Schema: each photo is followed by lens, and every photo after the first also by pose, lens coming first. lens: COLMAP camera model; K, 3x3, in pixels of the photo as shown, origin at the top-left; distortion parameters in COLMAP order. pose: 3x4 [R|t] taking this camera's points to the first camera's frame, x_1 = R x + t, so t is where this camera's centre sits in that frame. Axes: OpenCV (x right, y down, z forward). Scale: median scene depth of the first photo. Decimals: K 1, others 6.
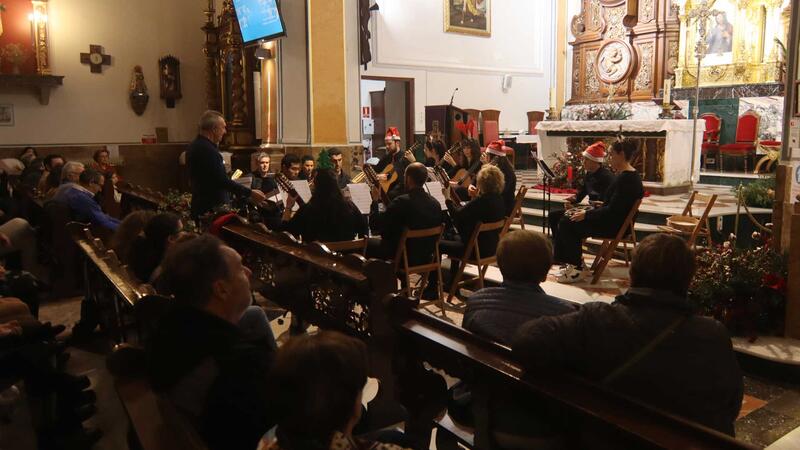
lens RADIAL K [[625.5, 0, 450.3], [0, 625.5, 206.5], [0, 0, 1]] dist [0.004646, -0.003859]
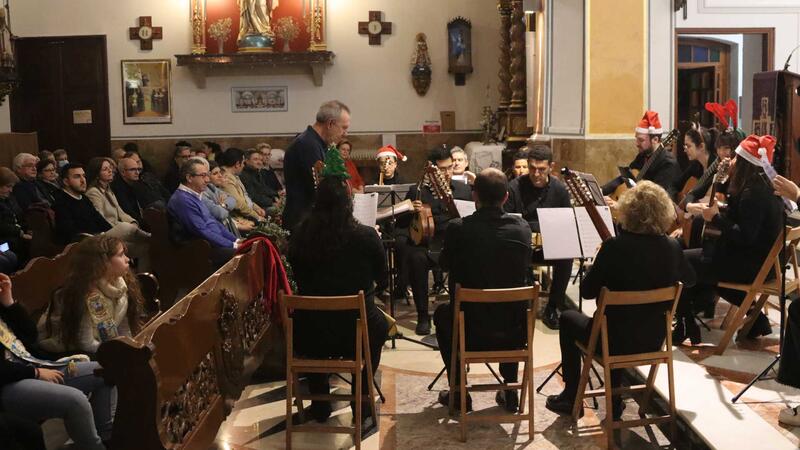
lens RADIAL K [[883.7, 0, 412.4], [0, 883.7, 195.3], [0, 0, 1]] dist [-0.109647, 0.038643]
pose [[0.805804, 0.045629, -0.590422, 0.168957], [-0.060682, 0.998141, -0.005681, -0.018462], [0.589066, 0.040406, 0.807074, 0.133936]]
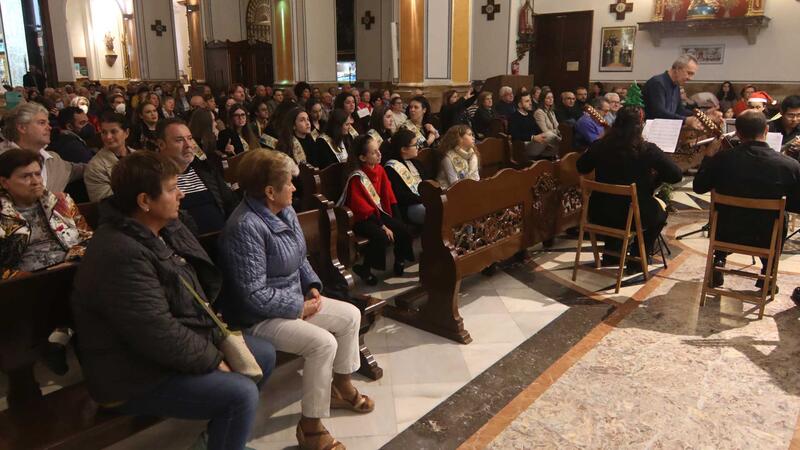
lens RADIAL K [[573.7, 0, 403.3], [0, 573.7, 204.9], [0, 0, 1]] dist [0.001392, -0.006997]
pose [[0.228675, 0.222496, -0.947736, 0.232527], [-0.118688, 0.972641, 0.199706, -0.019587], [0.966241, 0.066817, 0.248827, 0.198559]]
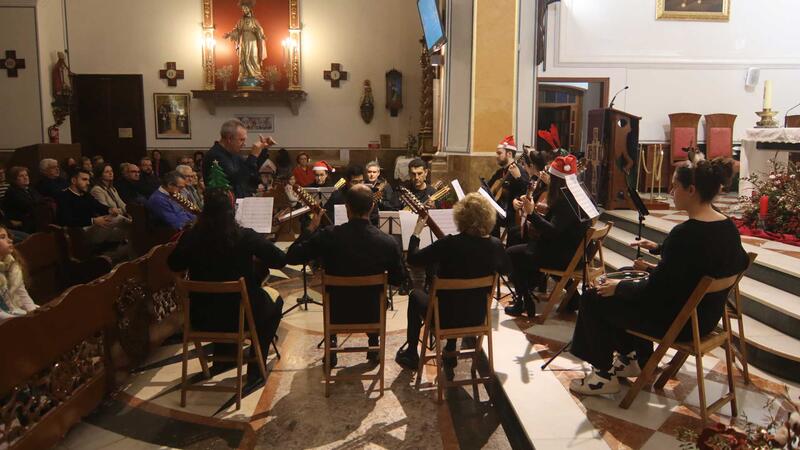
lens RADIAL K [[573.7, 0, 403.3], [0, 573.7, 204.9], [0, 0, 1]] dist [0.001392, -0.006997]
pose [[0.824247, 0.073858, -0.561393, 0.170202], [-0.075878, 0.996921, 0.019752, -0.029183], [0.561124, 0.026317, 0.827313, 0.216371]]
